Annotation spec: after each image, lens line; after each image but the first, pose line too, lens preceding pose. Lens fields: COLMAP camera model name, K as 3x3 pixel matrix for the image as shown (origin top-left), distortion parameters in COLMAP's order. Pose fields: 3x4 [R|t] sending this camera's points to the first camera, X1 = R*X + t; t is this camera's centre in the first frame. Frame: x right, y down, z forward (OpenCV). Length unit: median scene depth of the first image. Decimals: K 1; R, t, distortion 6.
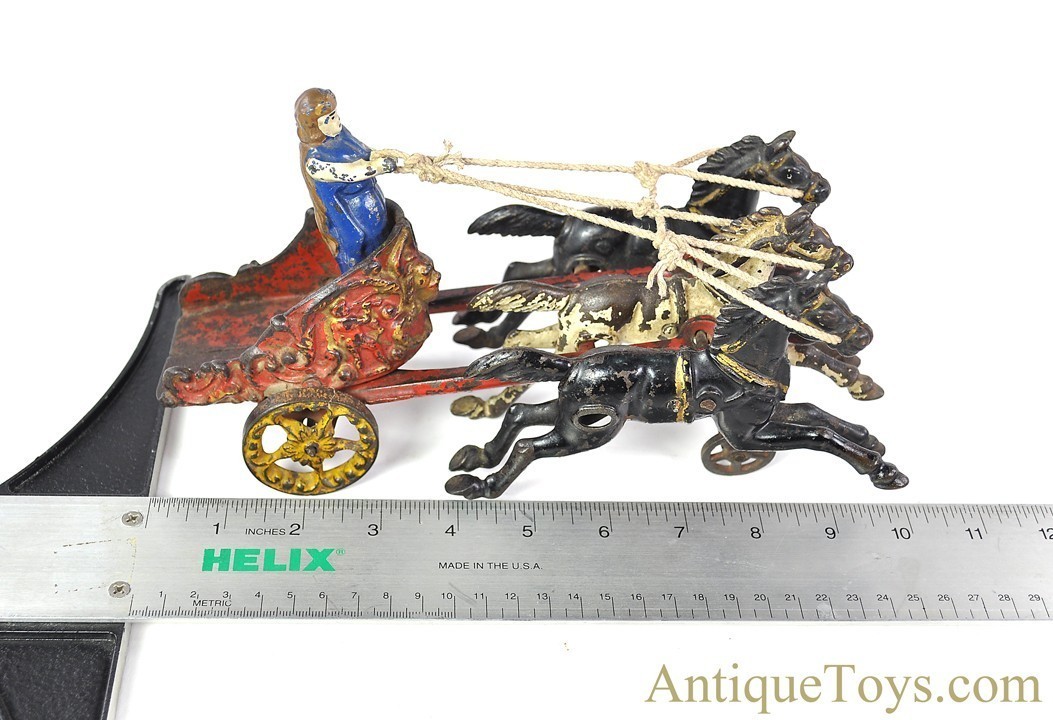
lens RADIAL K [[1527.6, 0, 529.7], [0, 1527.6, 422.6], [0, 0, 1]] dist [-0.008632, -0.042227]
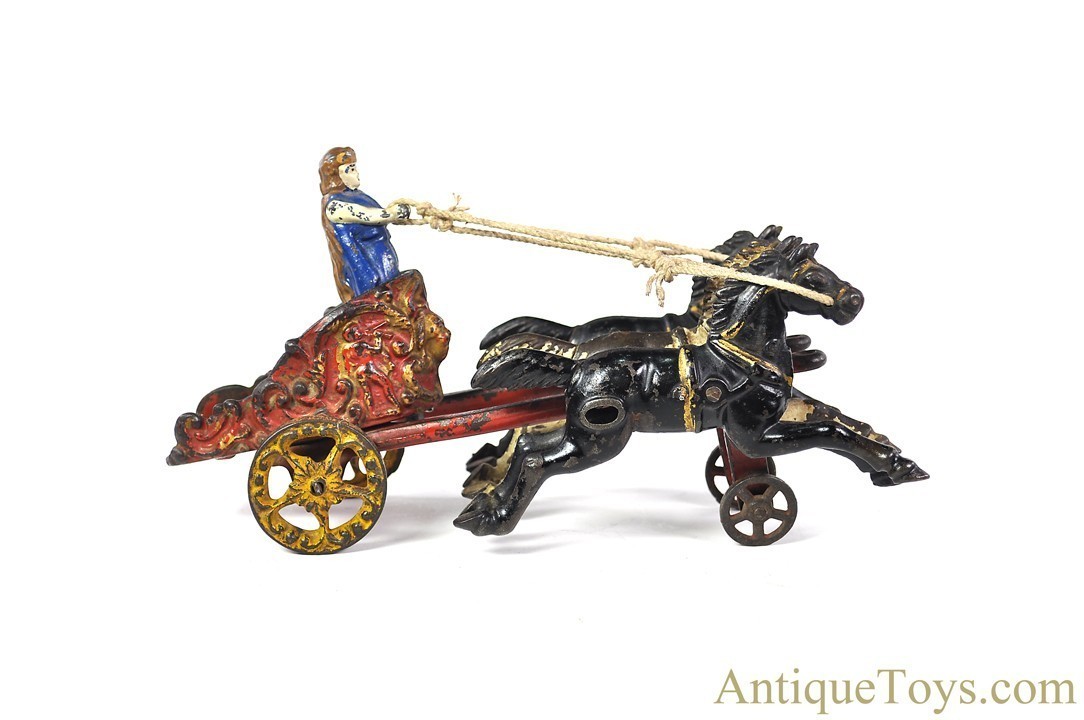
lens RADIAL K [[1705.4, 0, 542.0], [0, 1705.4, 360.0], [0, 0, 1]] dist [-0.006396, -0.010095]
pose [[0.999195, -0.035597, -0.018486, 0.024440], [0.019864, 0.839525, -0.542958, 0.553465], [0.034847, 0.542153, 0.839557, 0.040581]]
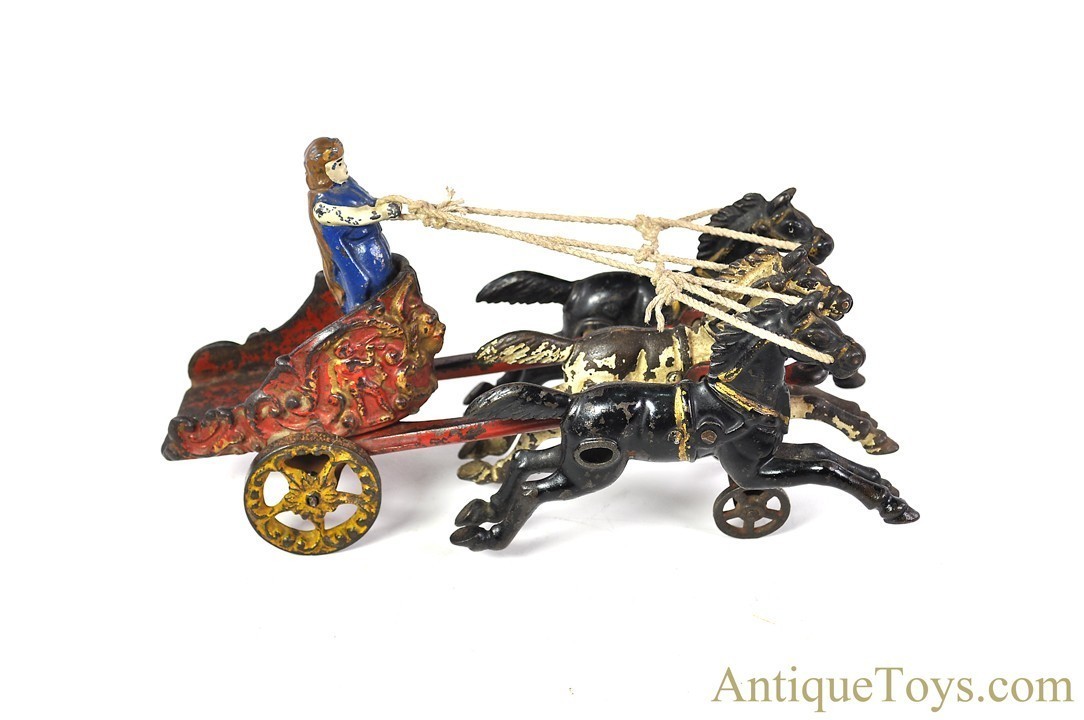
lens RADIAL K [[1842.6, 0, 542.0], [0, 1842.6, 360.0], [0, 0, 1]] dist [-0.006760, 0.009221]
pose [[0.999108, -0.011389, -0.040671, 0.055154], [0.001573, 0.972323, -0.233637, 0.211190], [0.042207, 0.233364, 0.971473, -0.175315]]
